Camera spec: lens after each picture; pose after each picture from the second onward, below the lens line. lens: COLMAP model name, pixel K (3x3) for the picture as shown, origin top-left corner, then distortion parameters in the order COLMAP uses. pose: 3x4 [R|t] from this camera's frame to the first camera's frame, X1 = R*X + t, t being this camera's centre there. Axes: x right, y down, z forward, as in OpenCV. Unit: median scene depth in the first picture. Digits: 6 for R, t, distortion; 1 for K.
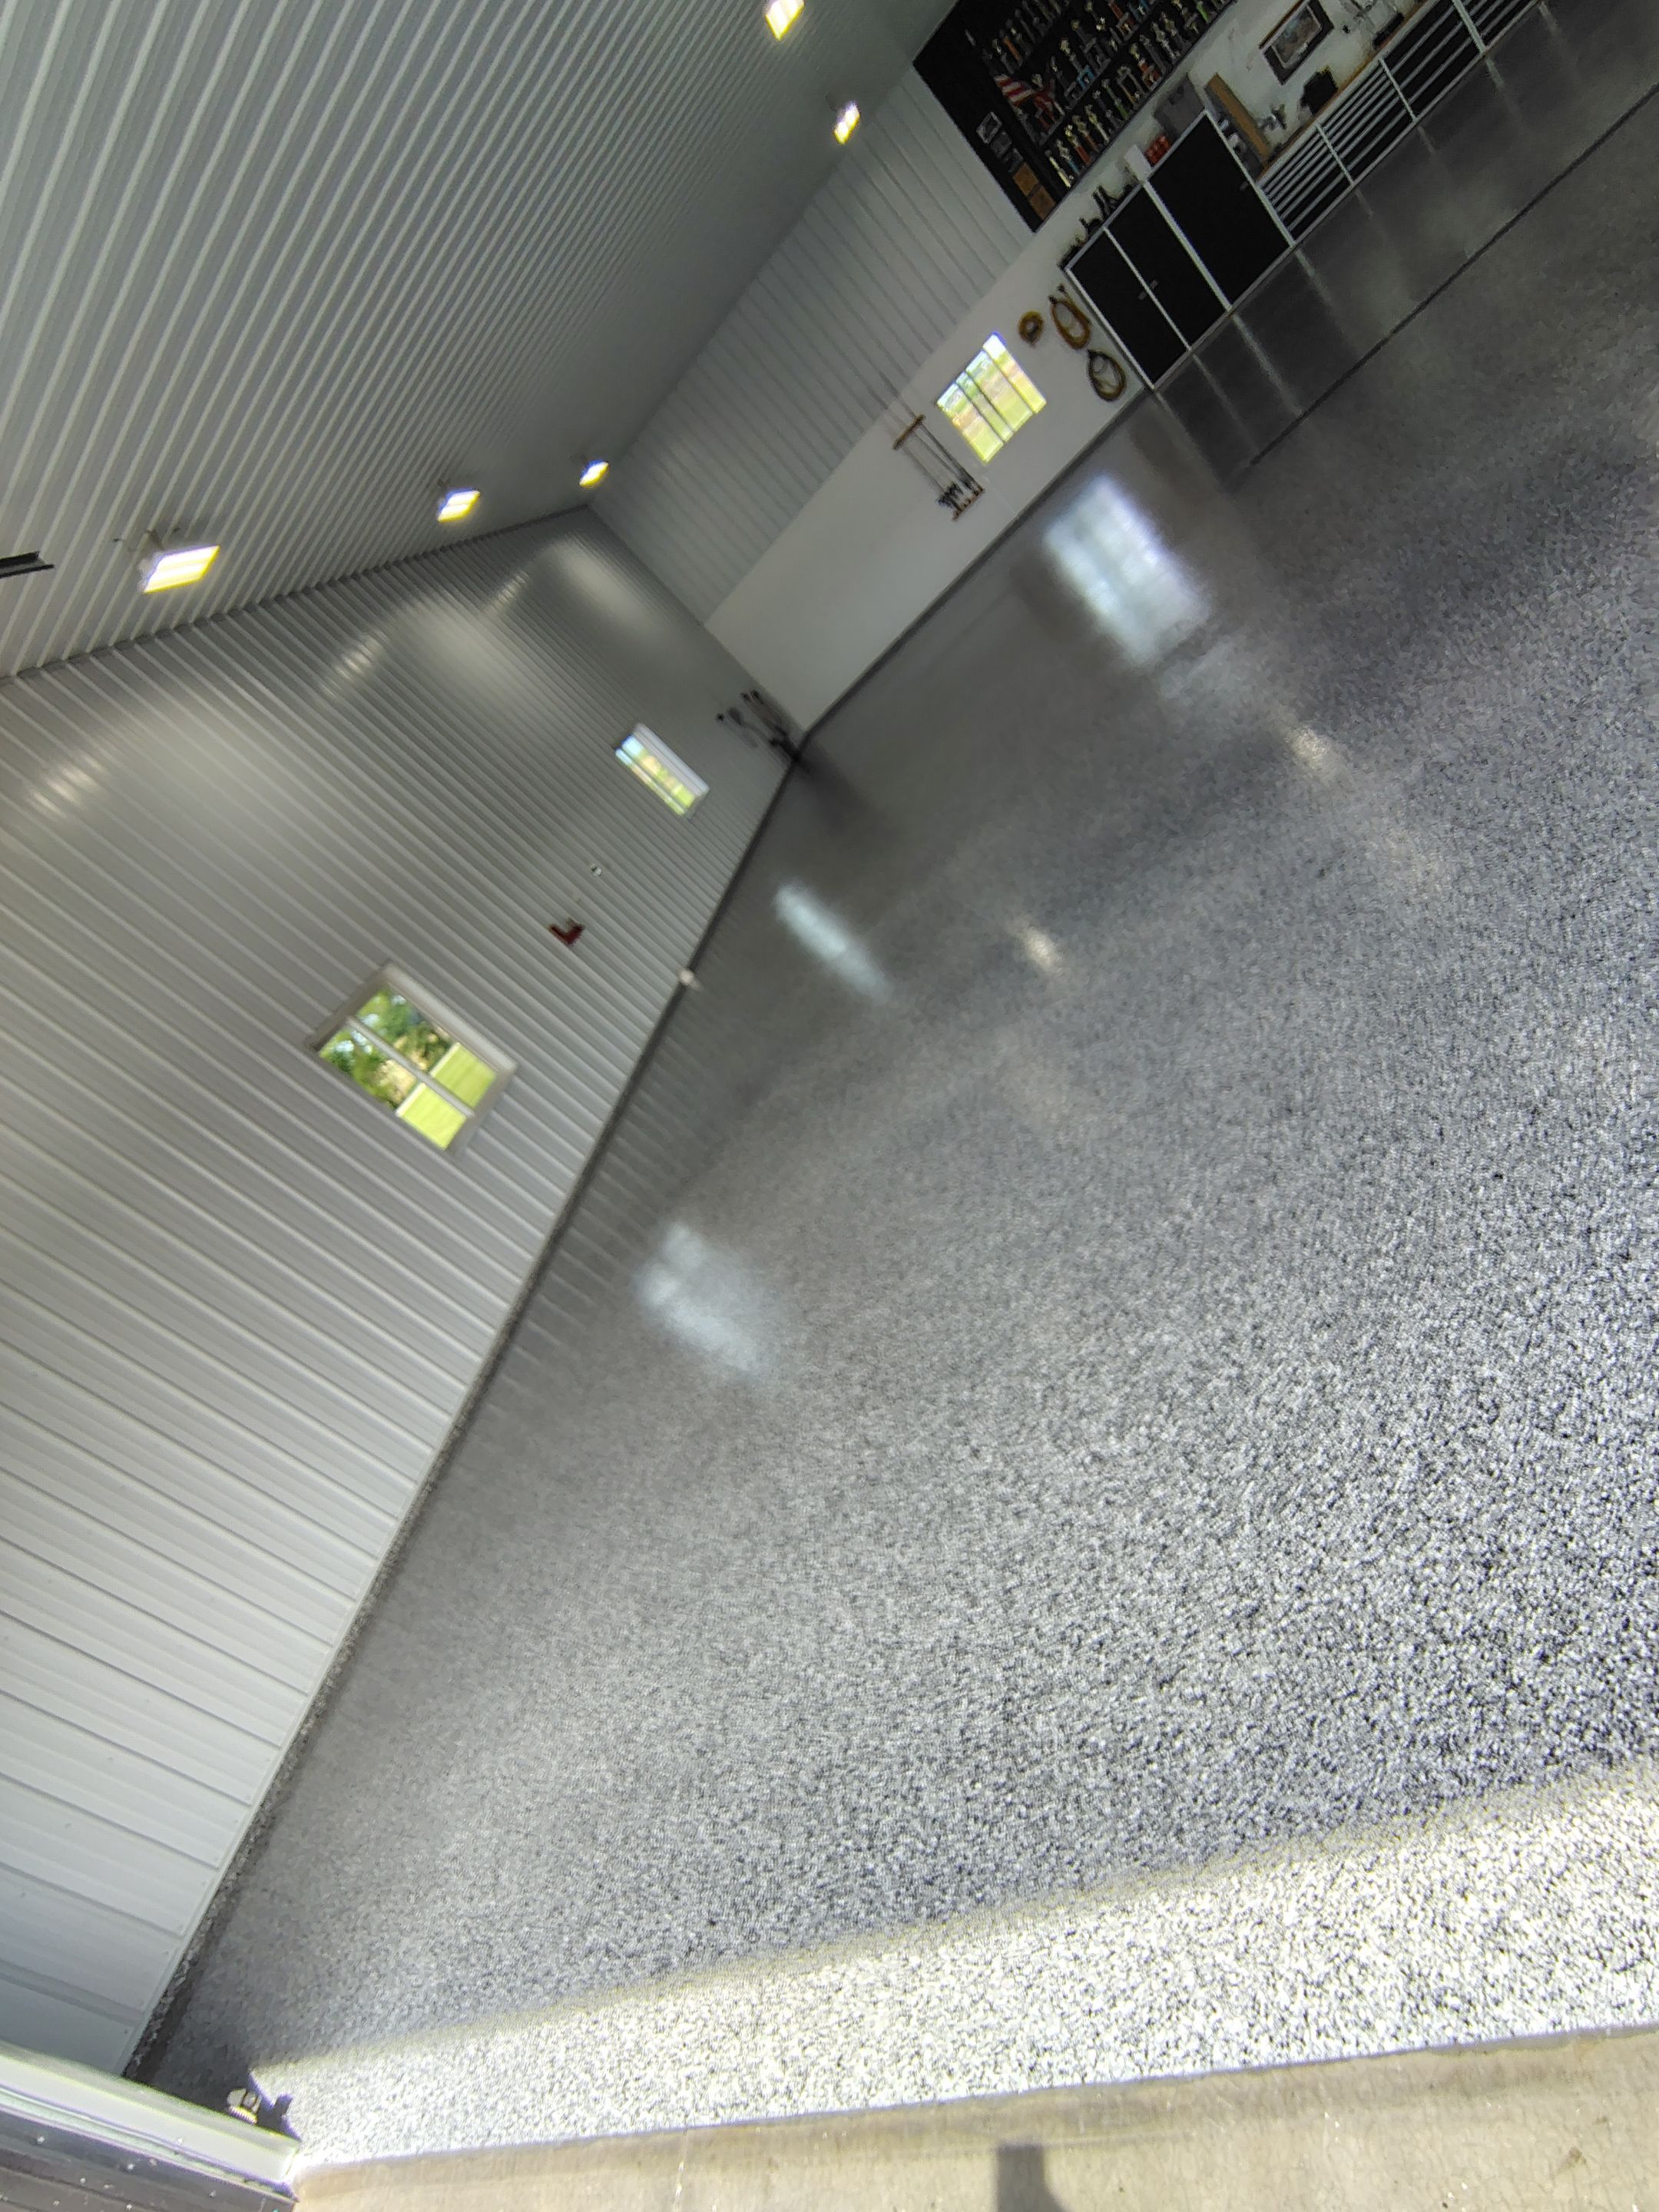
lens RADIAL K [[1032.7, 0, 815.4], [0, 1032.7, 1105.5], [0, 0, 1]] dist [-0.012967, 0.004443]
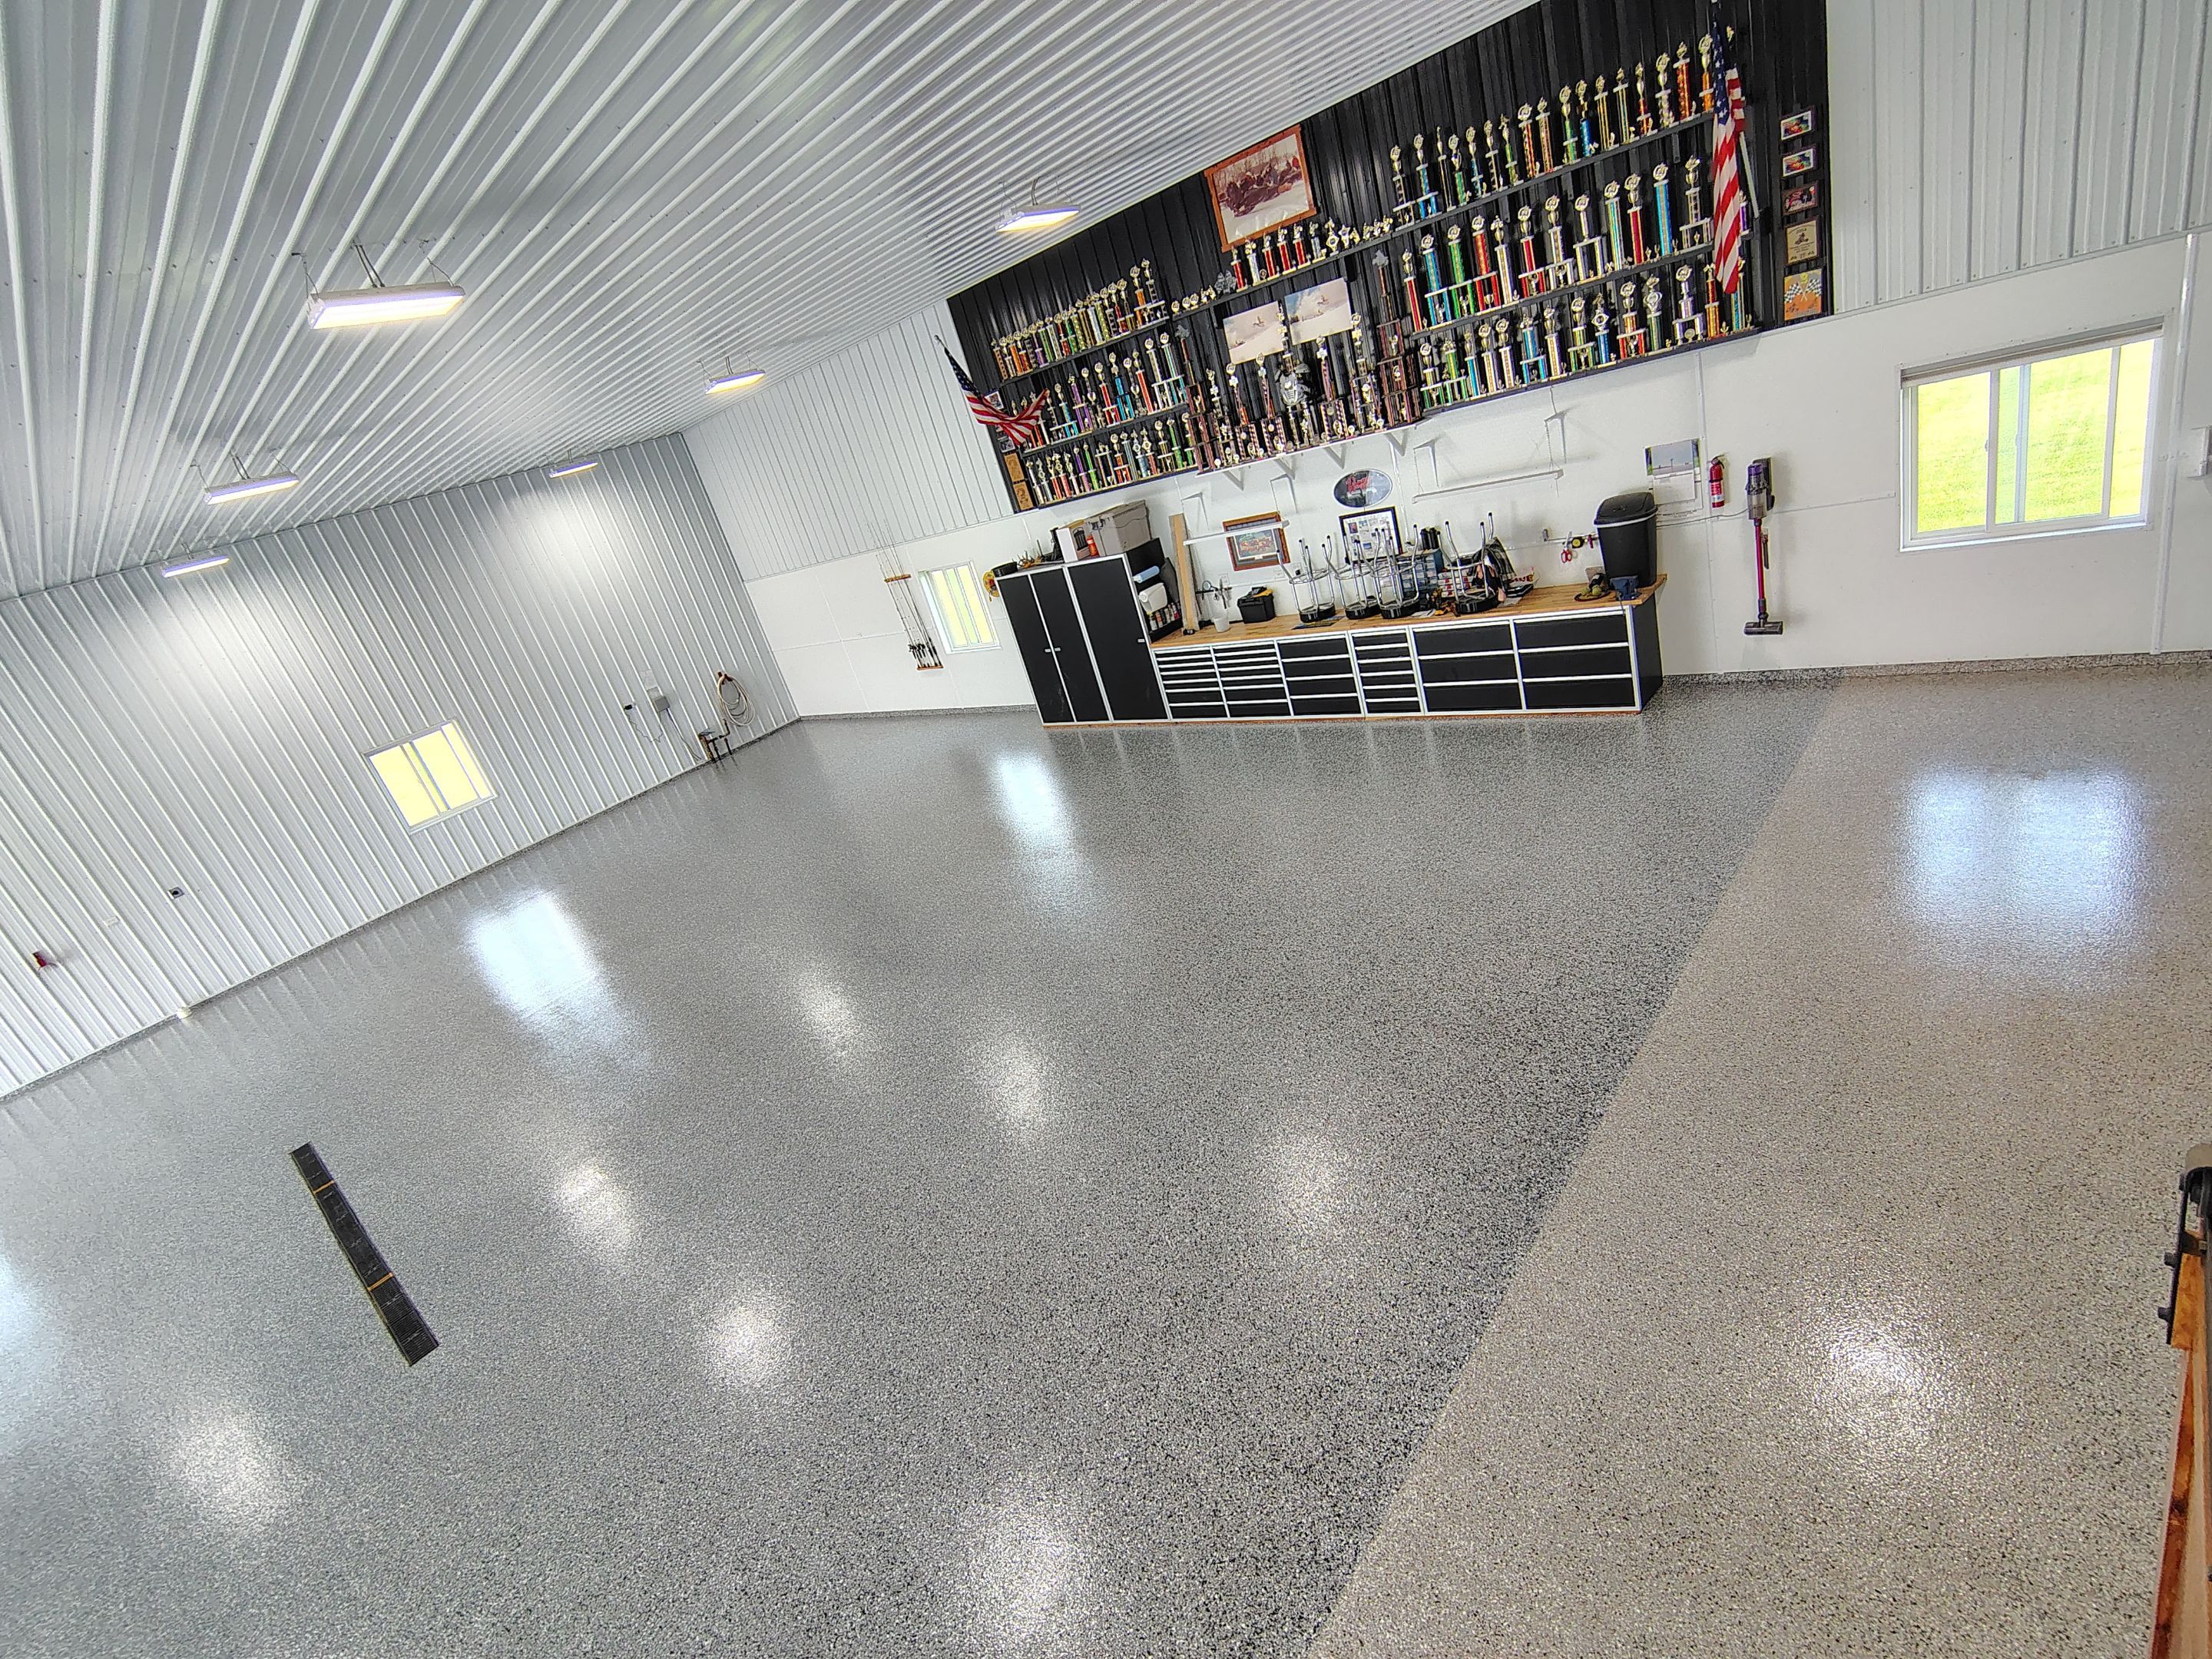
lens RADIAL K [[1032.7, 0, 1101.1], [0, 1032.7, 834.1], [0, 0, 1]] dist [-0.012967, 0.004443]
pose [[0.778951, 0.608162, -0.152888, 0.675067], [-0.562040, 0.785214, 0.259903, -1.054724], [0.278113, -0.116522, 0.953454, 0.148677]]
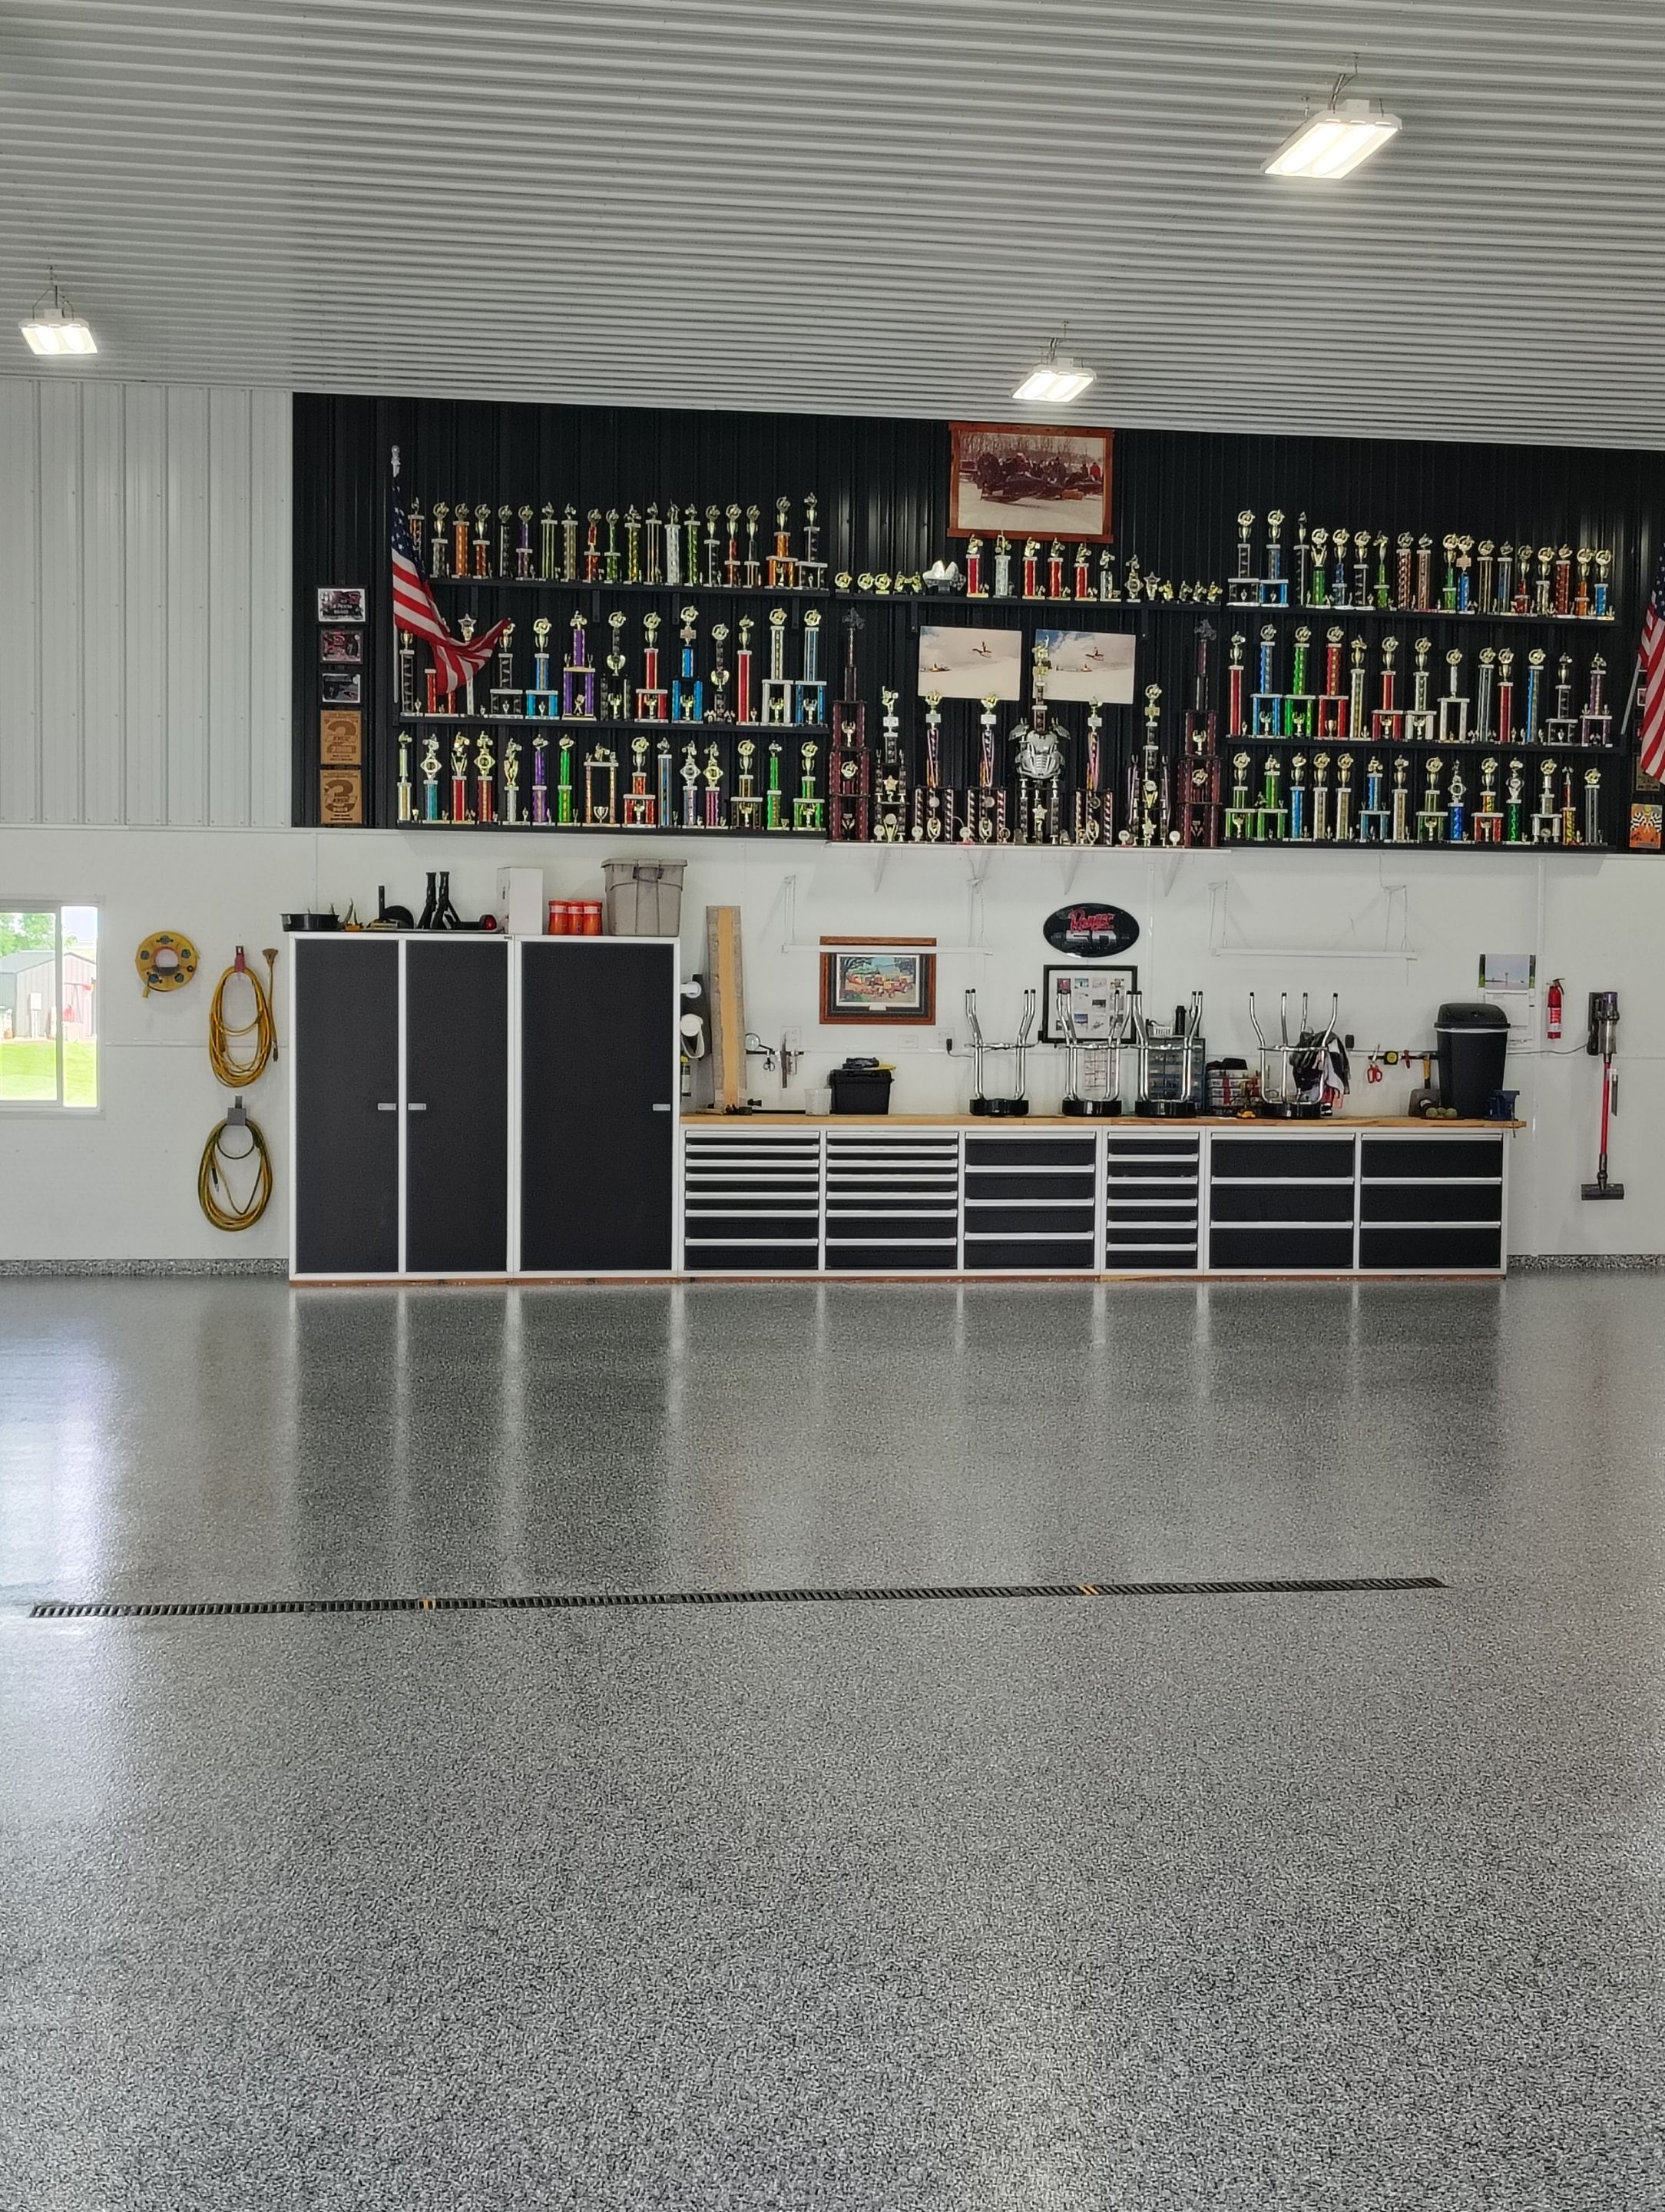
lens RADIAL K [[3045.0, 0, 862.8], [0, 3045.0, 1148.4], [0, 0, 1]] dist [0.018331, 0.000000]
pose [[0.656863, 0.701071, 0.277543, 0.131672], [-0.443643, 0.656981, -0.609555, -0.128597], [-0.609682, 0.277264, 0.742571, -0.032247]]
